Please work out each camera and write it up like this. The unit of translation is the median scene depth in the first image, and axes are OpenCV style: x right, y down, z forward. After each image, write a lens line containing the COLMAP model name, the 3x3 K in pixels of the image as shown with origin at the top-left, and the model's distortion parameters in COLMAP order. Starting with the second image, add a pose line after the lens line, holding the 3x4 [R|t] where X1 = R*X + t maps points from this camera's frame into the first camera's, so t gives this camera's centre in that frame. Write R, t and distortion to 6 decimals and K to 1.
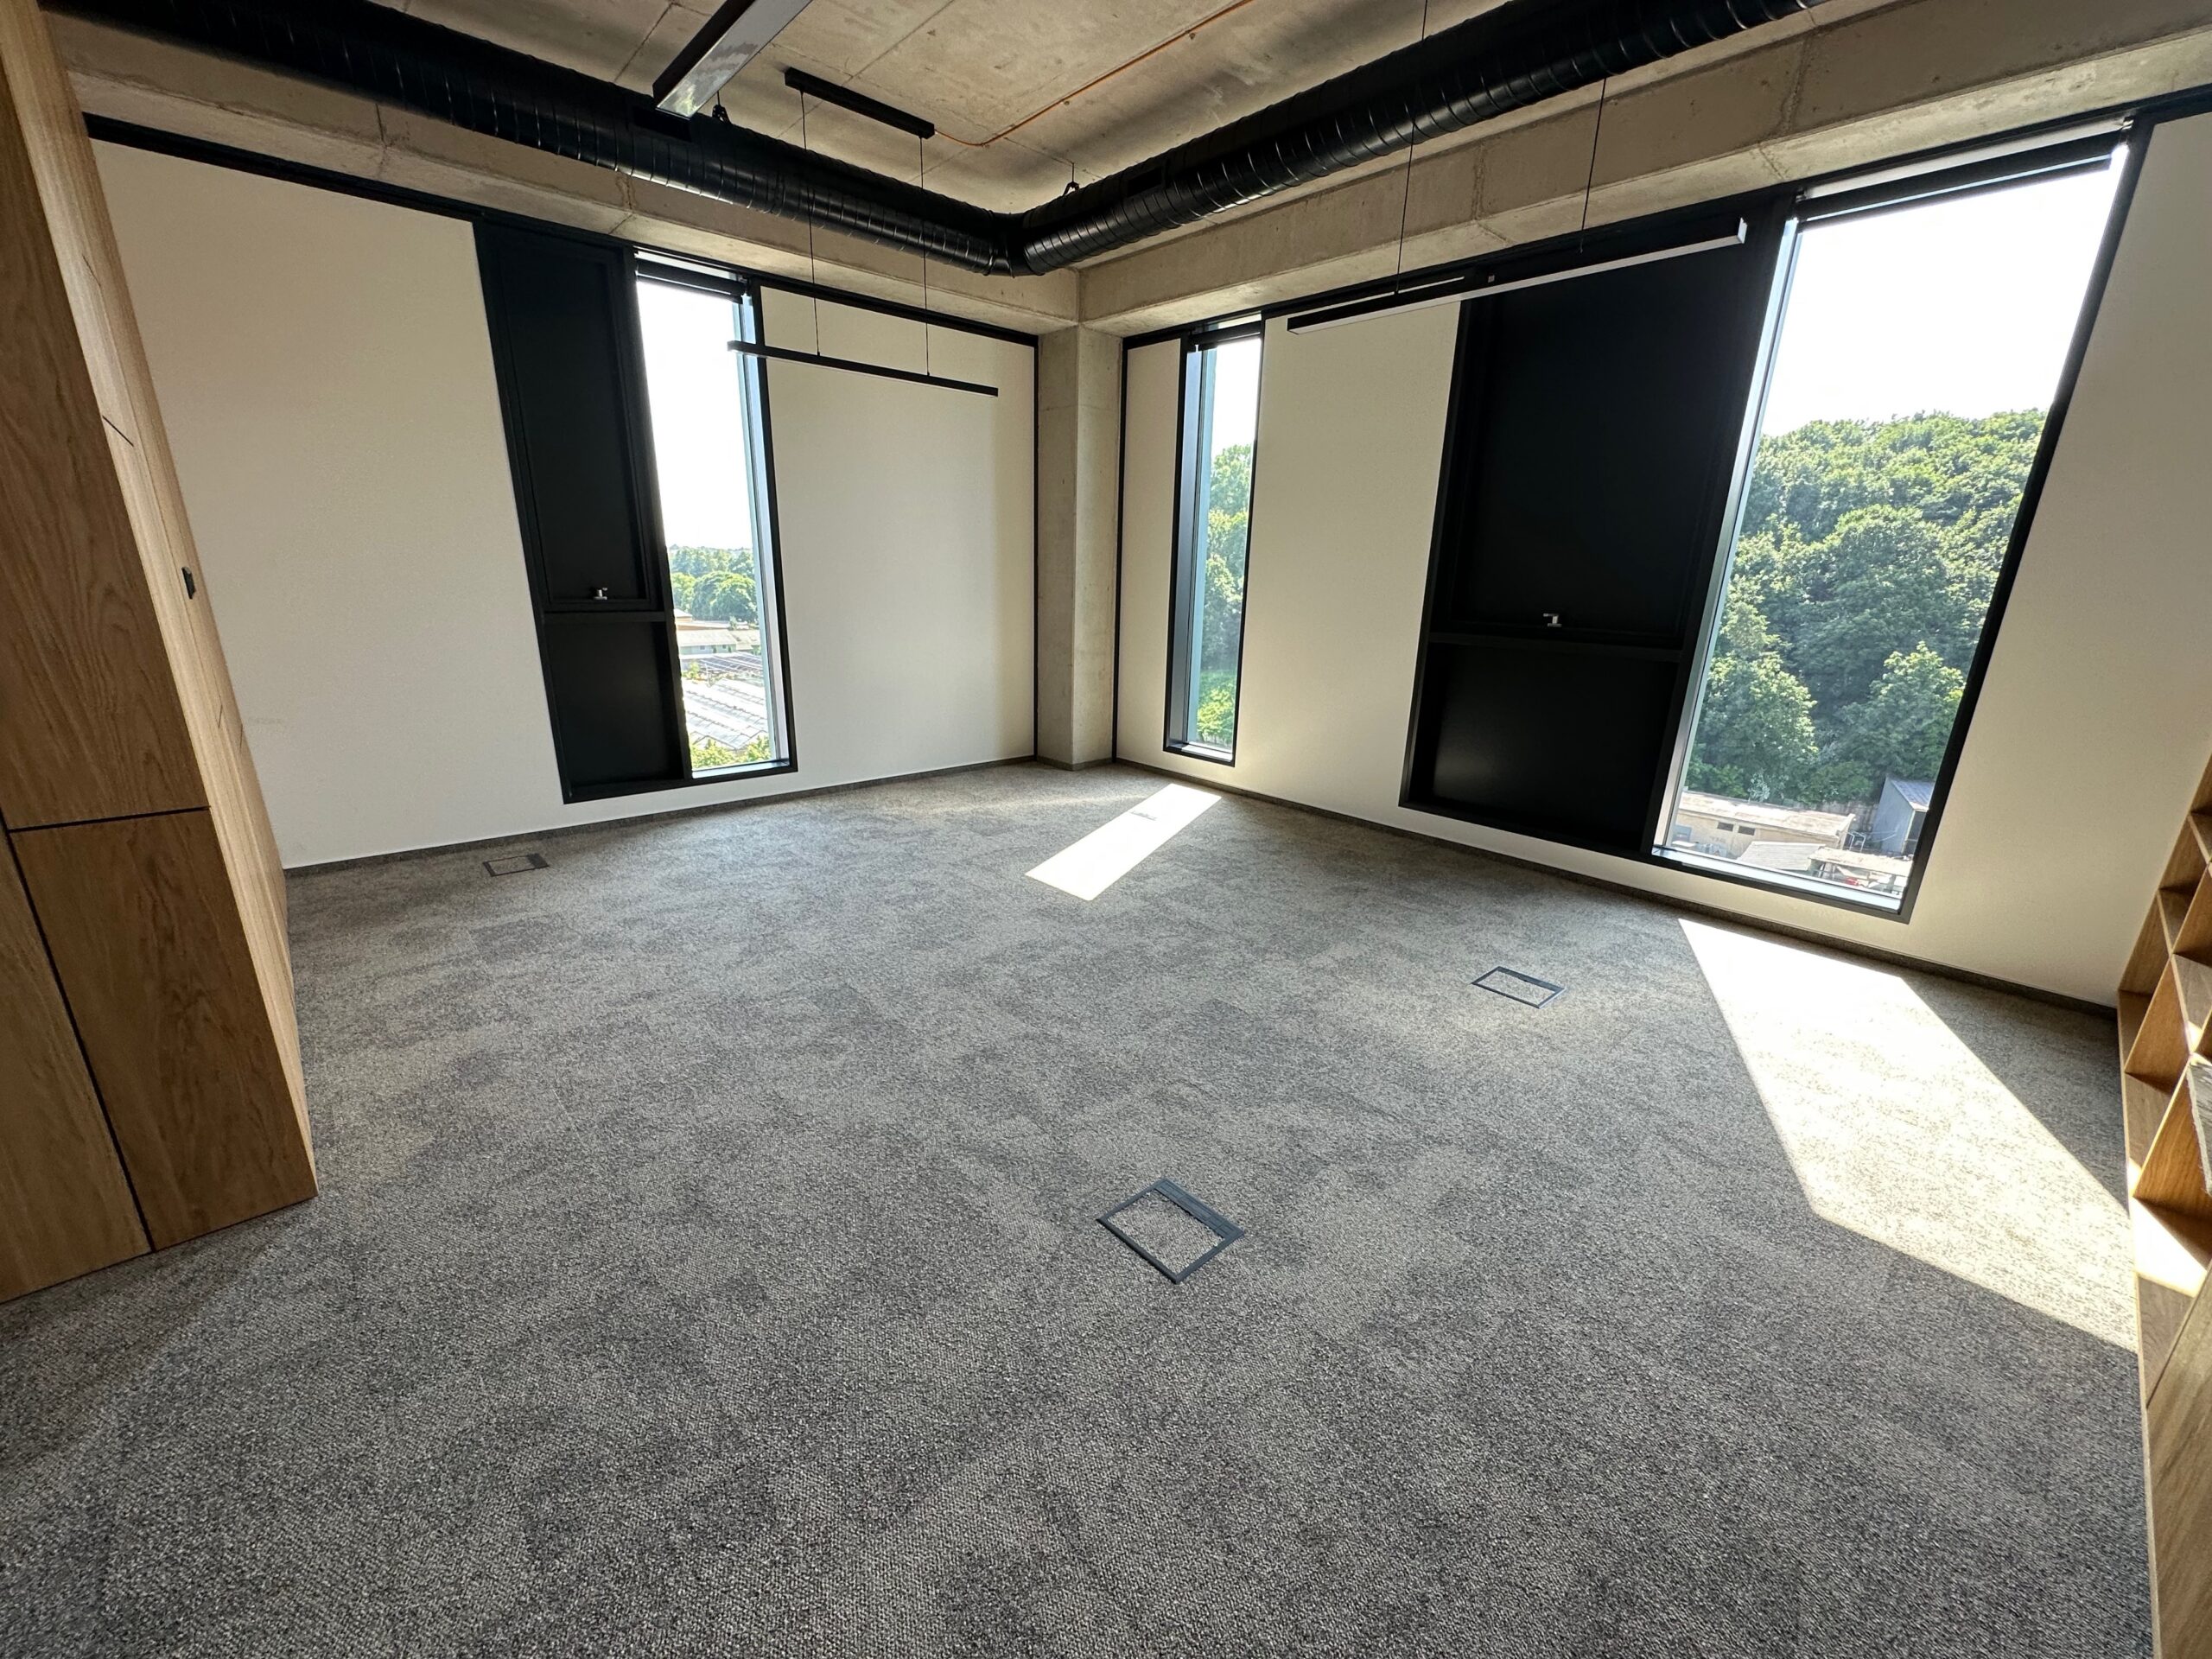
lens RADIAL K [[880.6, 0, 1115.2], [0, 880.6, 817.1], [0, 0, 1]] dist [-0.002705, 0.000952]
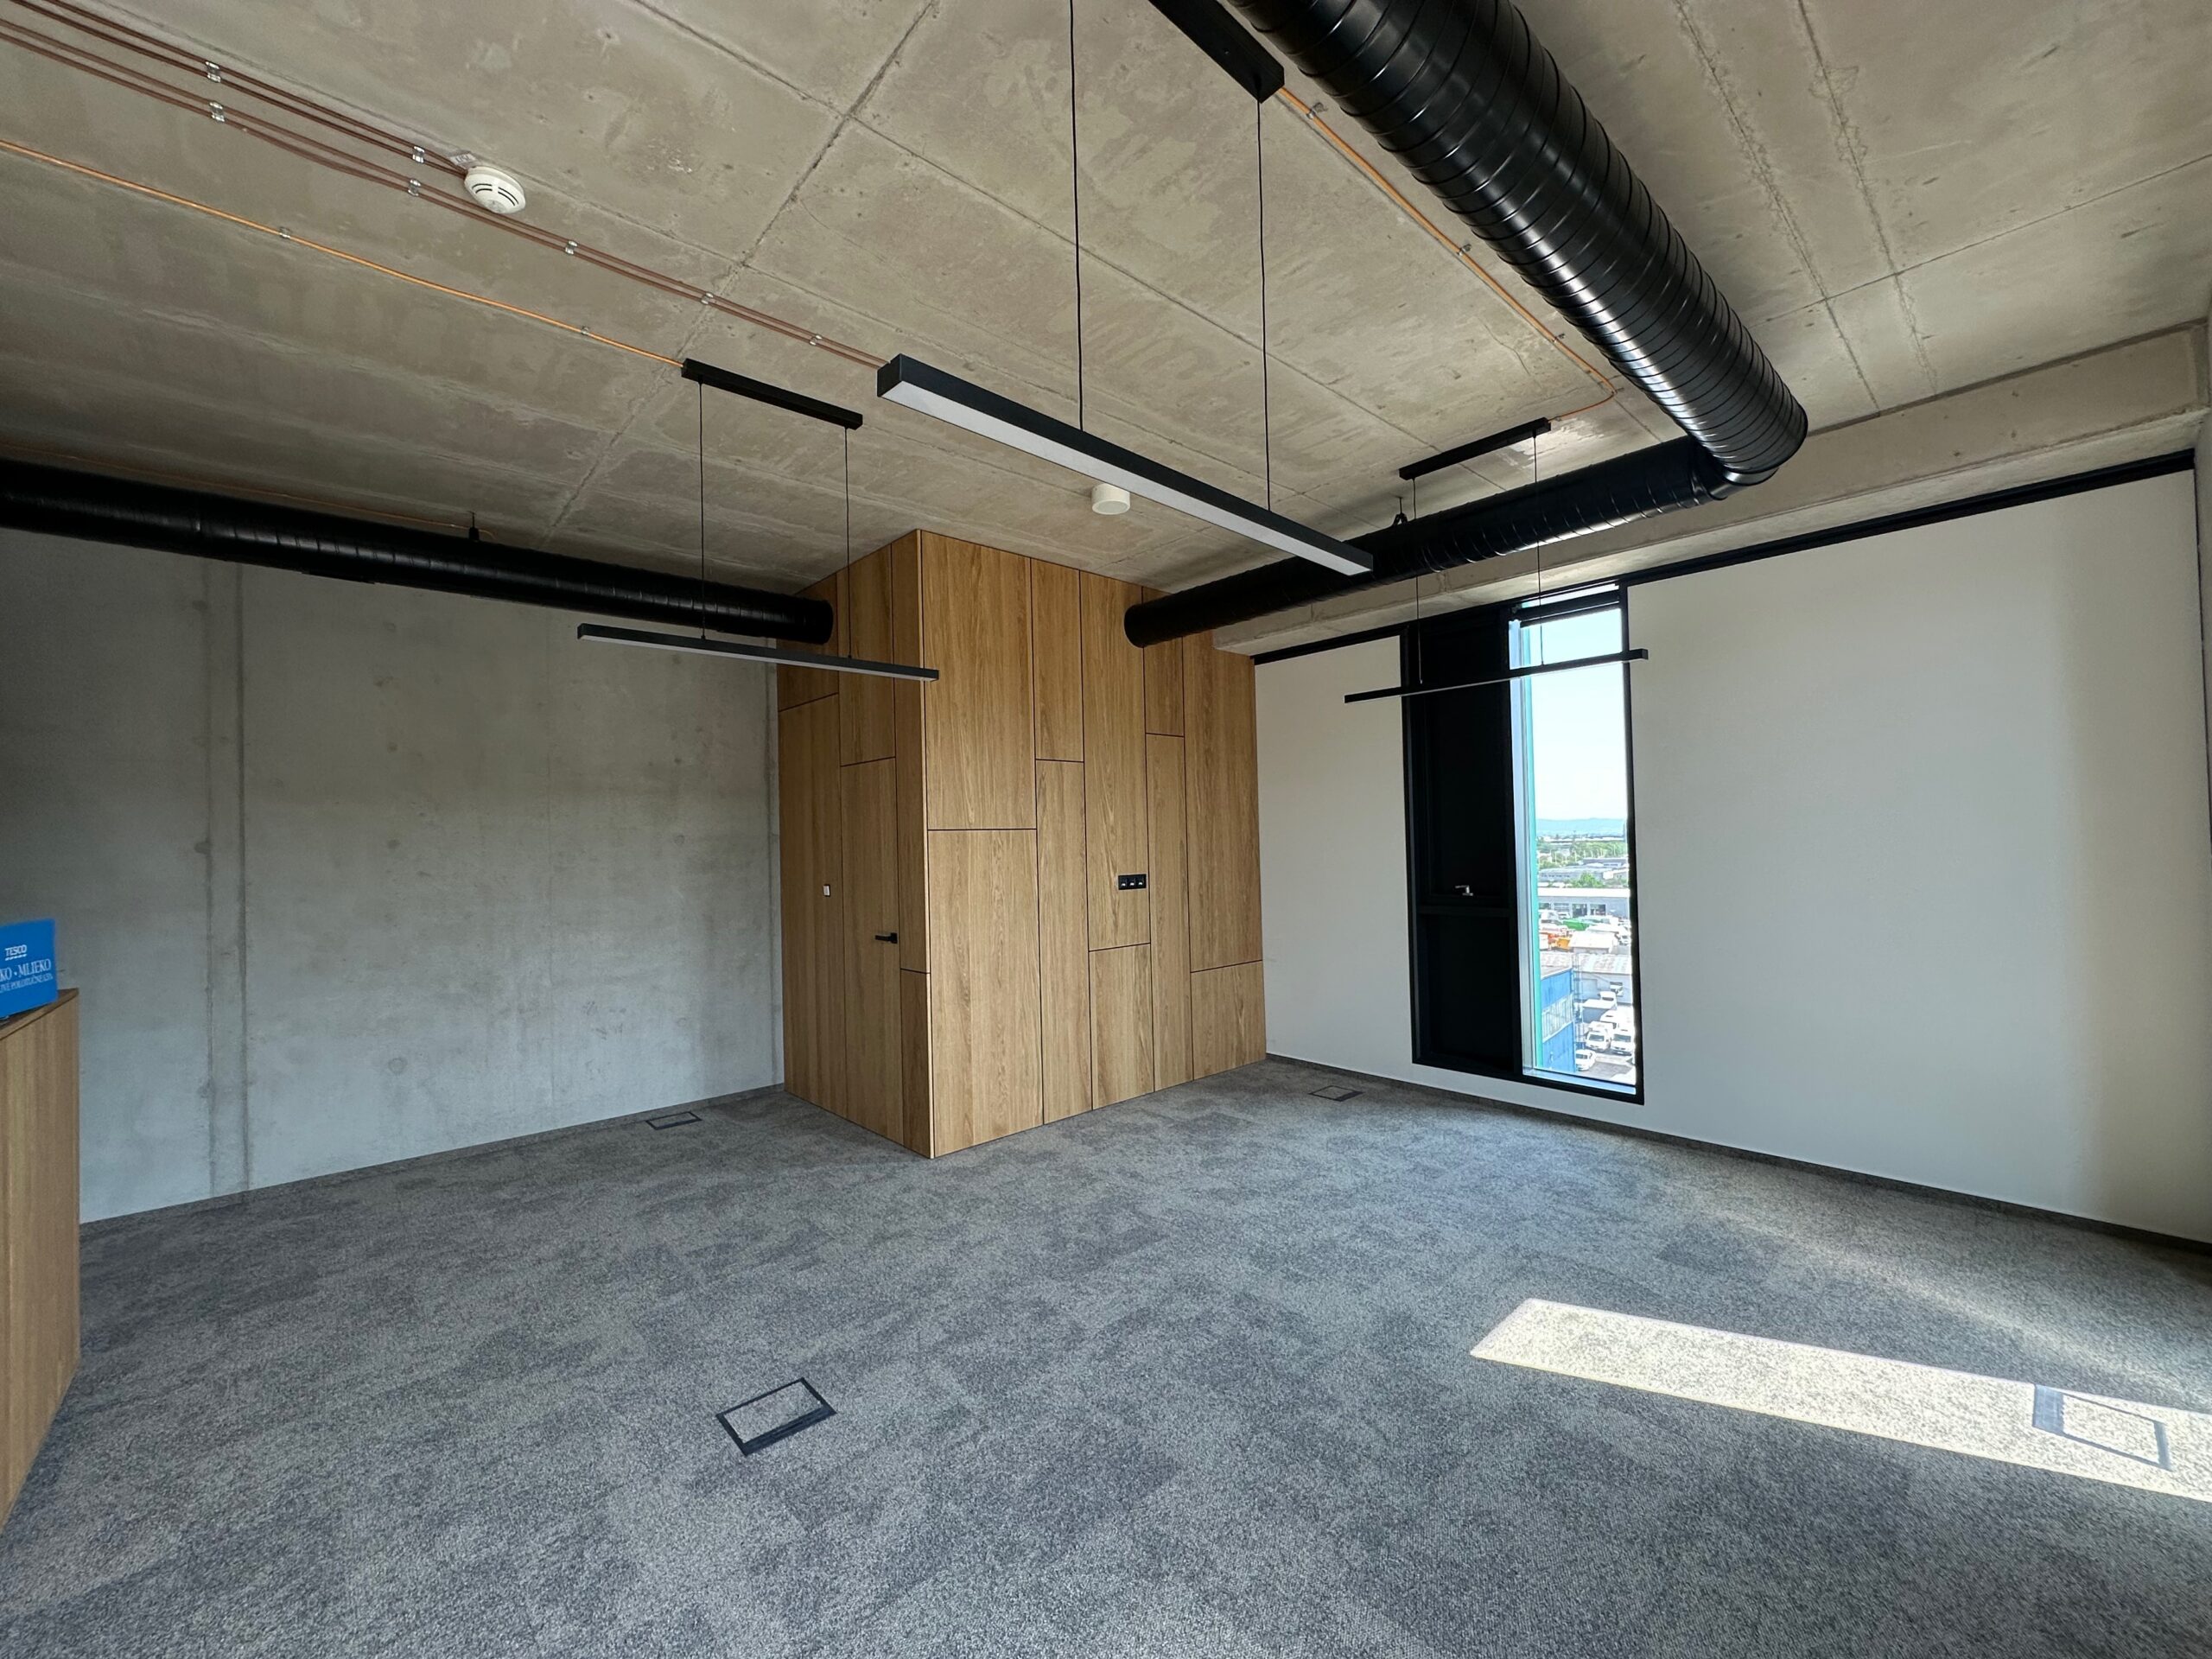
lens RADIAL K [[880.6, 0, 1106.6], [0, 880.6, 819.8], [0, 0, 1]] dist [-0.002705, 0.000952]
pose [[-0.010386, -0.049778, -0.998706, 0.730938], [-0.253579, 0.966243, -0.045523, -0.219607], [0.967259, 0.252778, -0.022658, 0.697892]]
